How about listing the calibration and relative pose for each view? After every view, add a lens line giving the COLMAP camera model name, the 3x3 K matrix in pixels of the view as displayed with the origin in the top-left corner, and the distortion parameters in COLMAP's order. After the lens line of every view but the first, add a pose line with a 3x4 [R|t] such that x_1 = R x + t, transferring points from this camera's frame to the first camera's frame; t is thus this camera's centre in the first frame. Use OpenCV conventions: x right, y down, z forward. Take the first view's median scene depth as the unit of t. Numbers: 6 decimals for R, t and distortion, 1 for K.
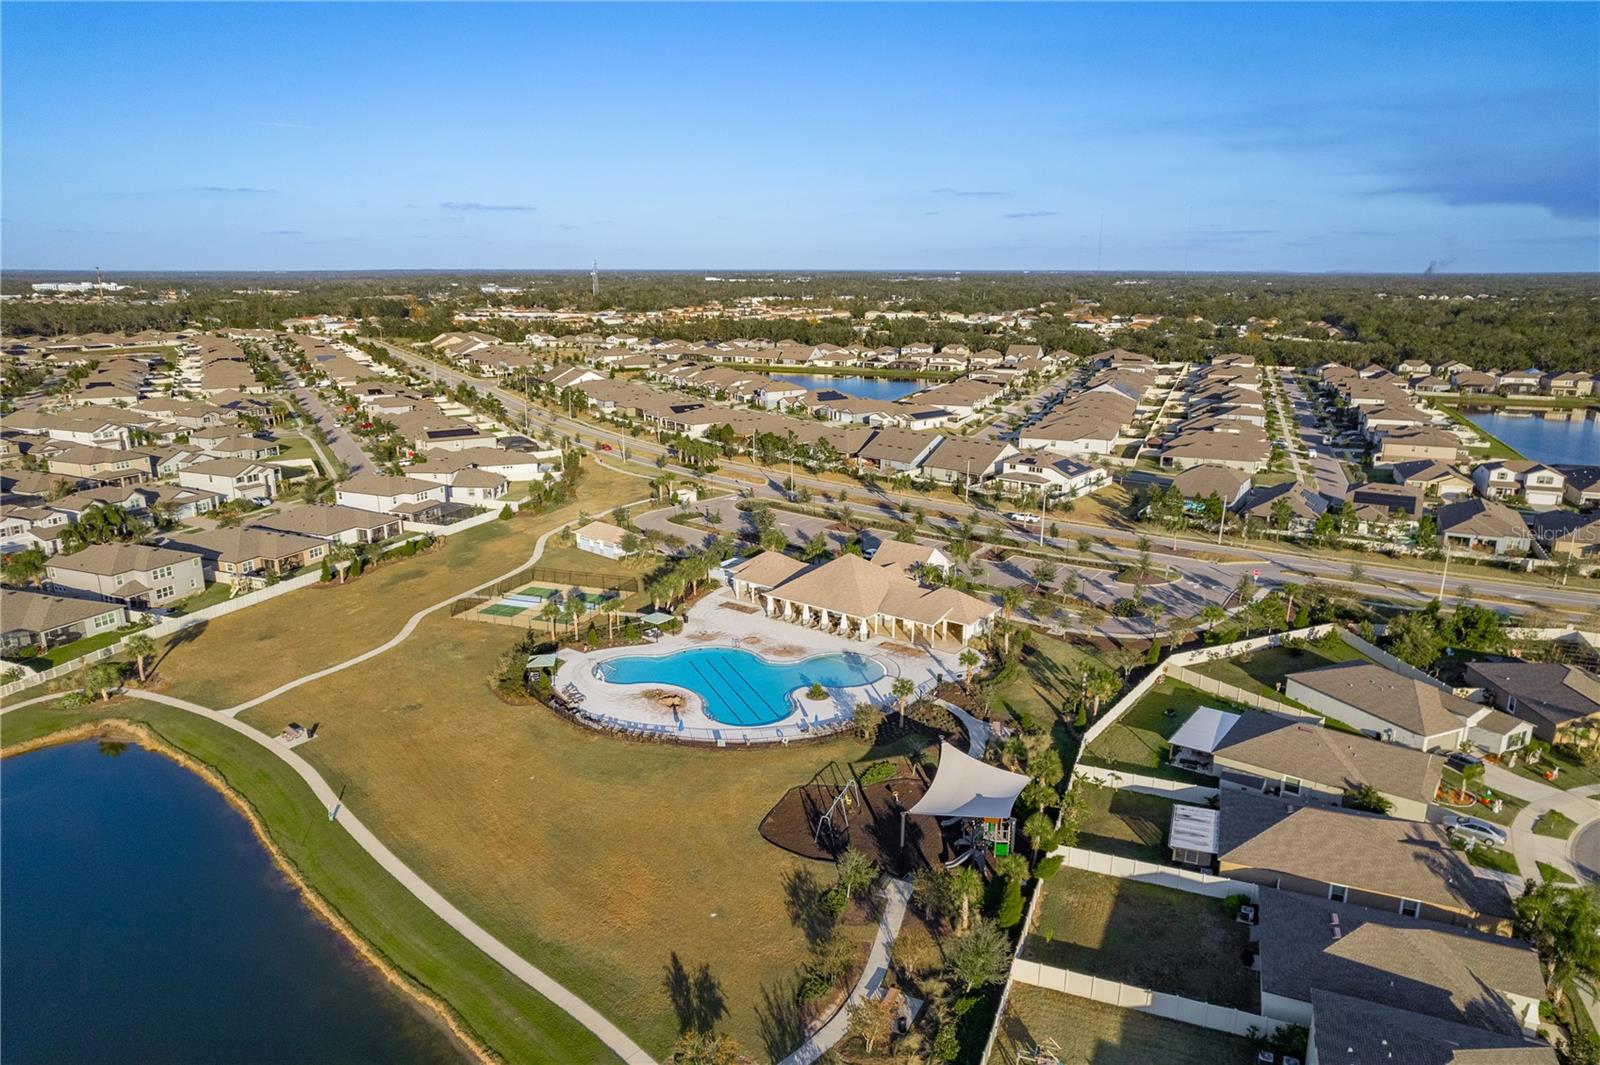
lens RADIAL K [[1033.7, 0, 806.7], [0, 1033.7, 537.9], [0, 0, 1]] dist [-0.055642, 0.064425]
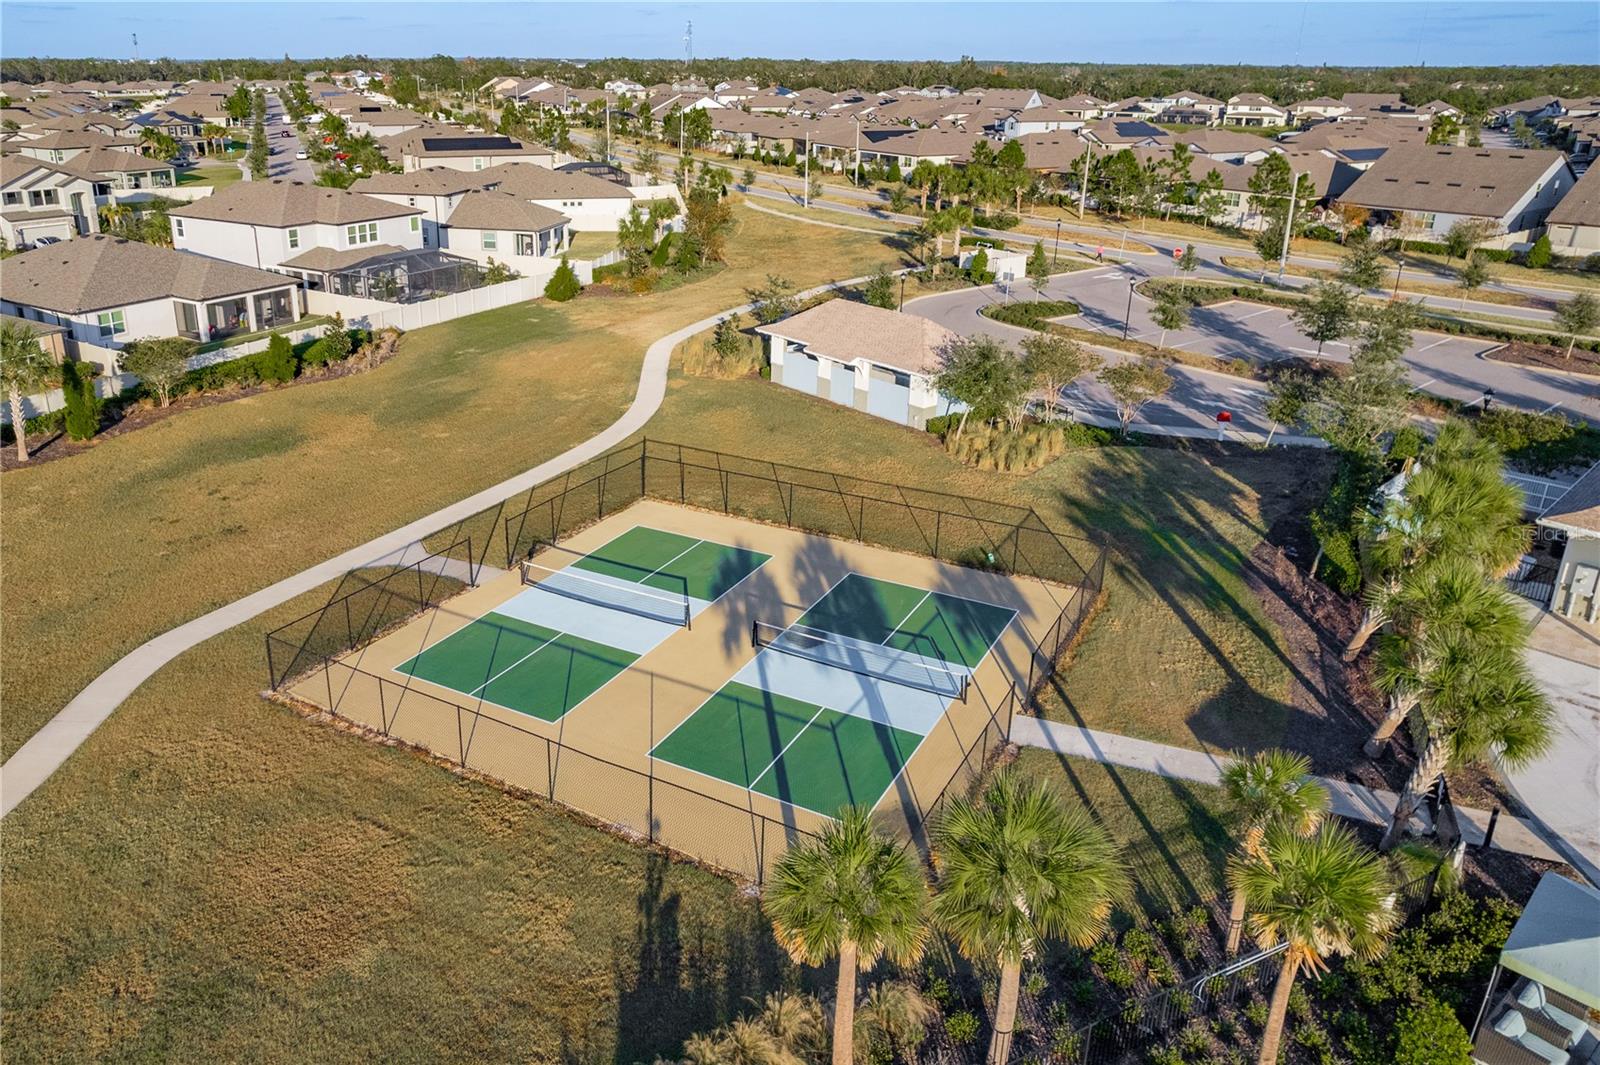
lens RADIAL K [[1033.7, 0, 792.2], [0, 1033.7, 531.8], [0, 0, 1]] dist [-0.055642, 0.064425]
pose [[0.995559, 0.061029, -0.071677, -0.167633], [-0.049516, 0.987037, 0.152660, 0.005872], [0.080065, -0.148433, 0.985676, 0.595131]]
